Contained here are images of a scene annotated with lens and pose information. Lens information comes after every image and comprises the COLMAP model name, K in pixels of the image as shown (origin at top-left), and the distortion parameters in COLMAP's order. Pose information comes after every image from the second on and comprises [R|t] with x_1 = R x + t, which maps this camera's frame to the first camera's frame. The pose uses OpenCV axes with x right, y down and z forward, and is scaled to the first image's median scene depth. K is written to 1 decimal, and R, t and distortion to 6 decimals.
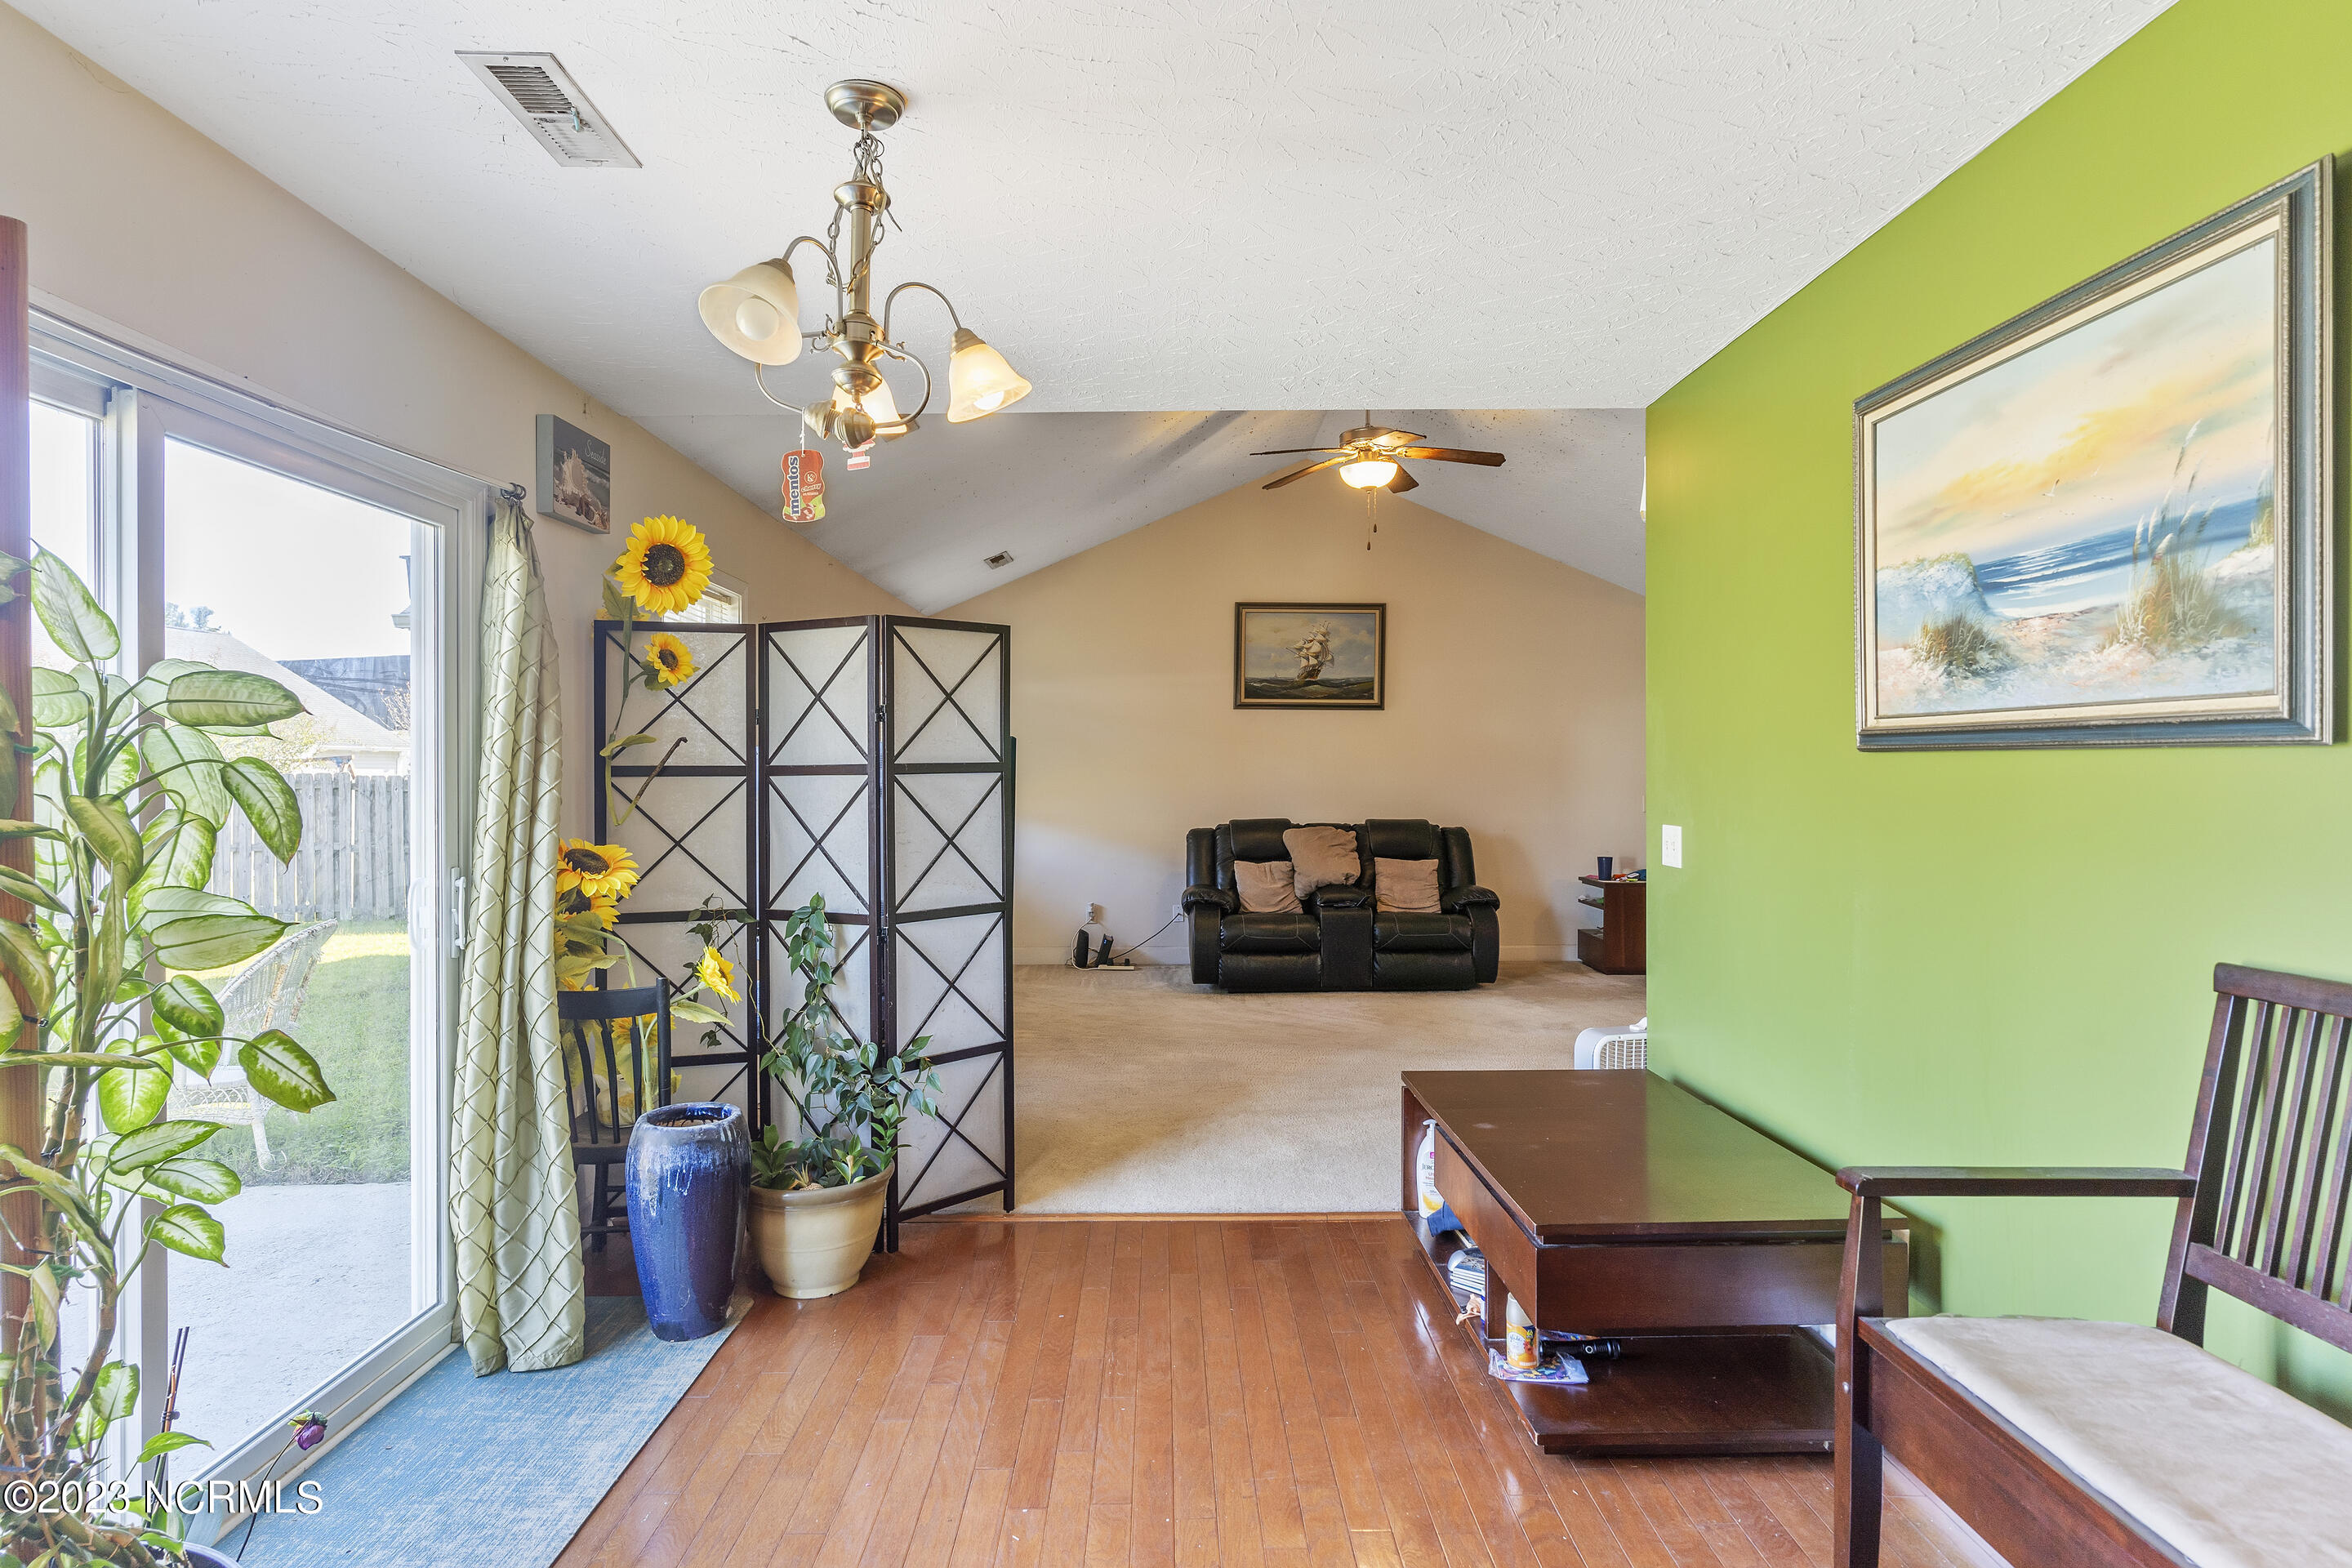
lens RADIAL K [[1254.3, 0, 1185.6], [0, 1254.3, 760.6], [0, 0, 1]] dist [-0.001594, -0.000473]
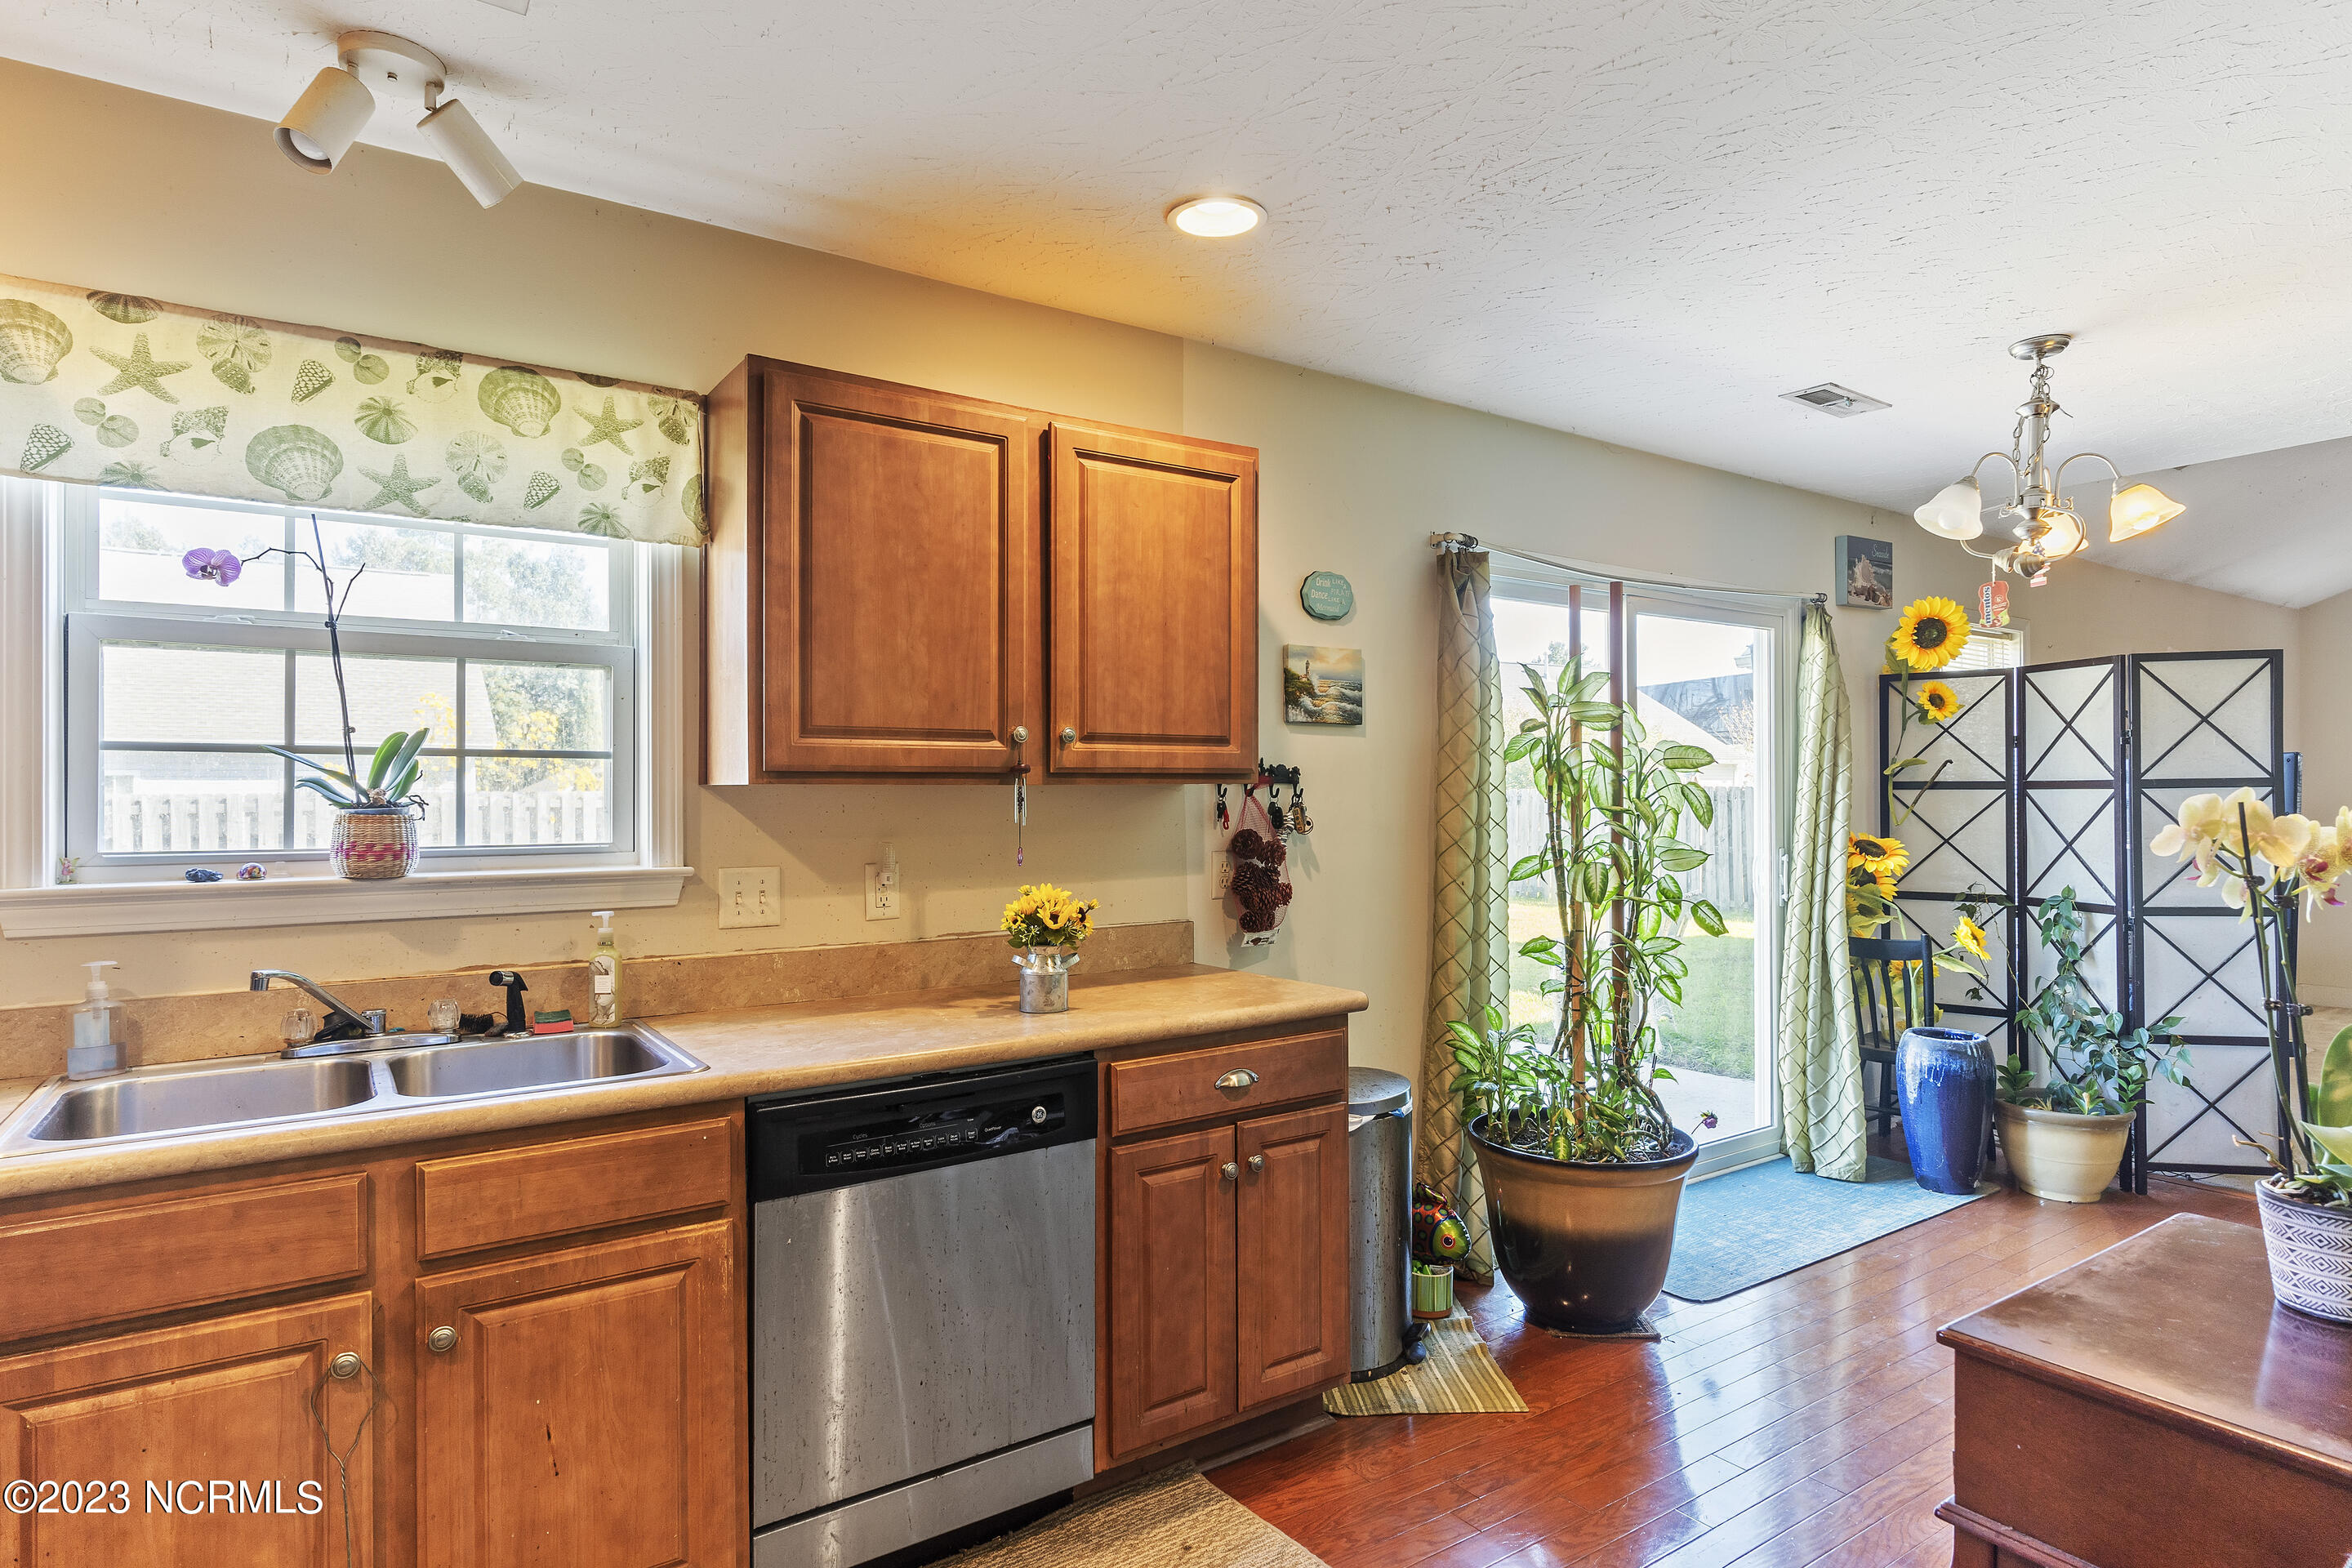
lens RADIAL K [[1256.8, 0, 1161.3], [0, 1256.8, 791.4], [0, 0, 1]] dist [-0.000507, -0.000137]
pose [[0.550099, 0.005197, -0.835083, 0.246273], [0.008471, 0.999894, 0.011803, -0.008009], [0.835056, -0.013567, 0.549997, -0.415901]]
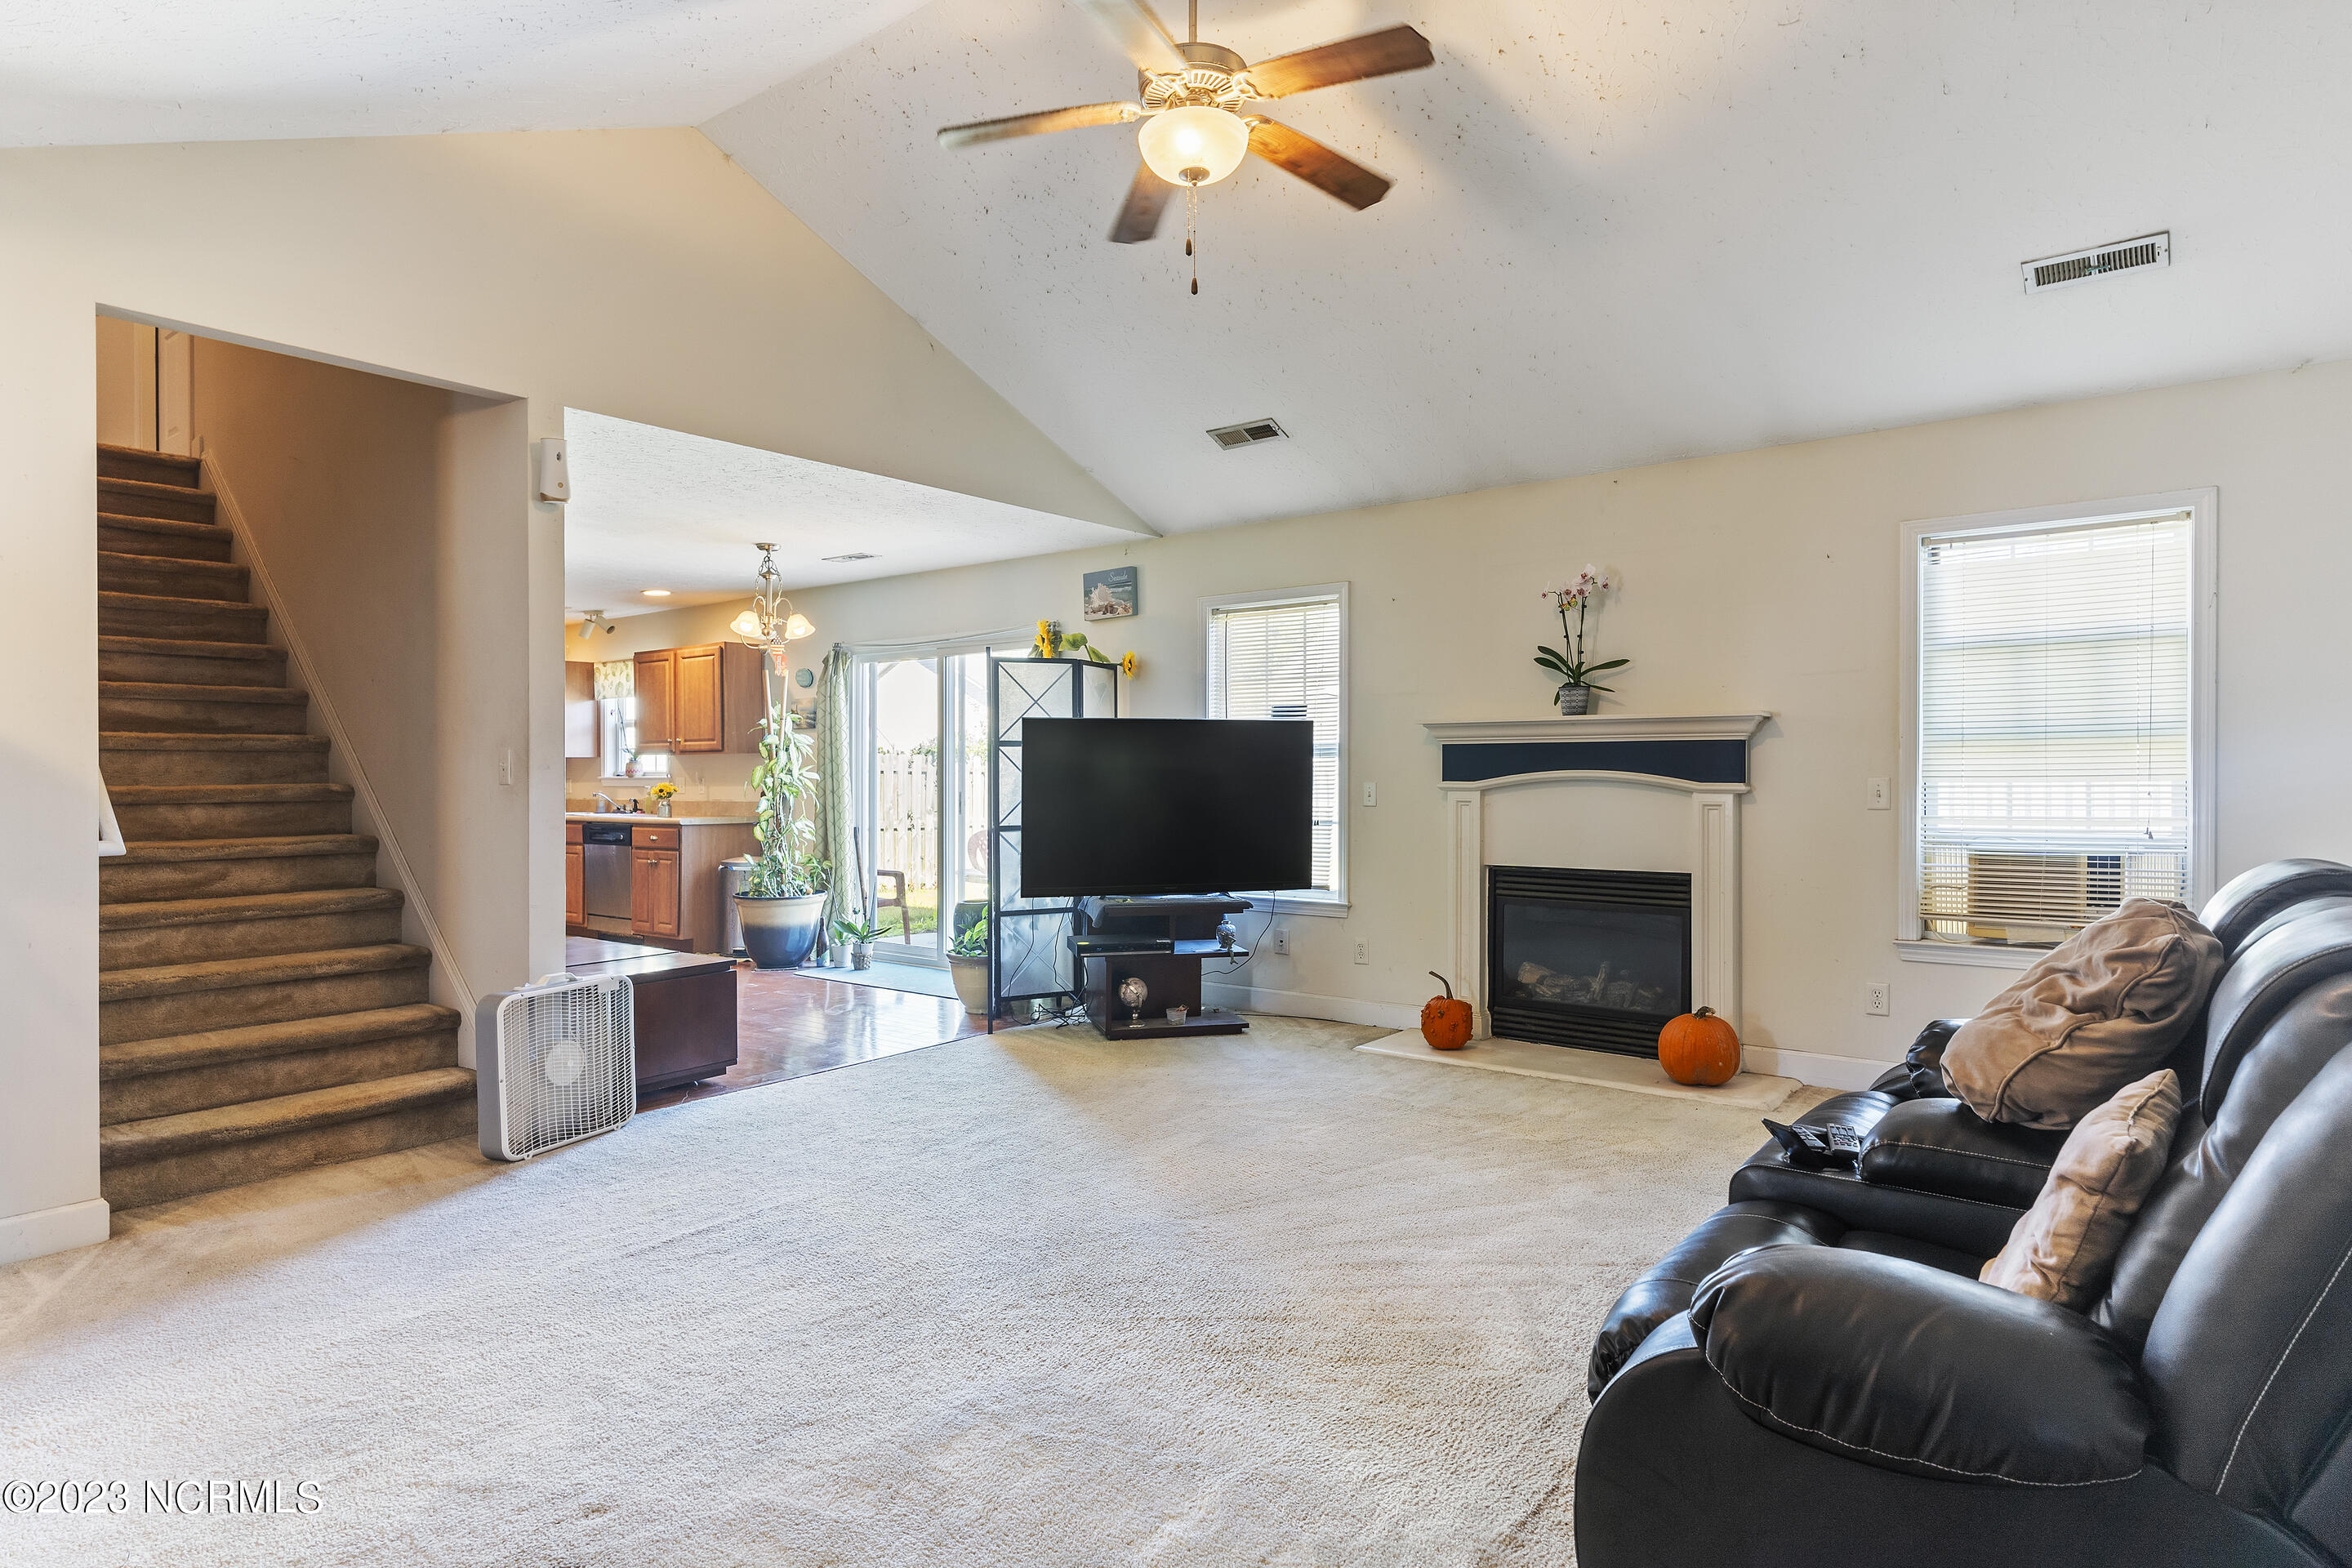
lens RADIAL K [[1332.7, 0, 1334.3], [0, 1332.7, 774.3], [0, 0, 1]] dist [-0.001139, 0.000197]
pose [[-0.550128, 0.010103, -0.835019, 1.292761], [0.019909, 0.999801, -0.001020, 0.078830], [0.834843, -0.017186, -0.550220, 3.034967]]
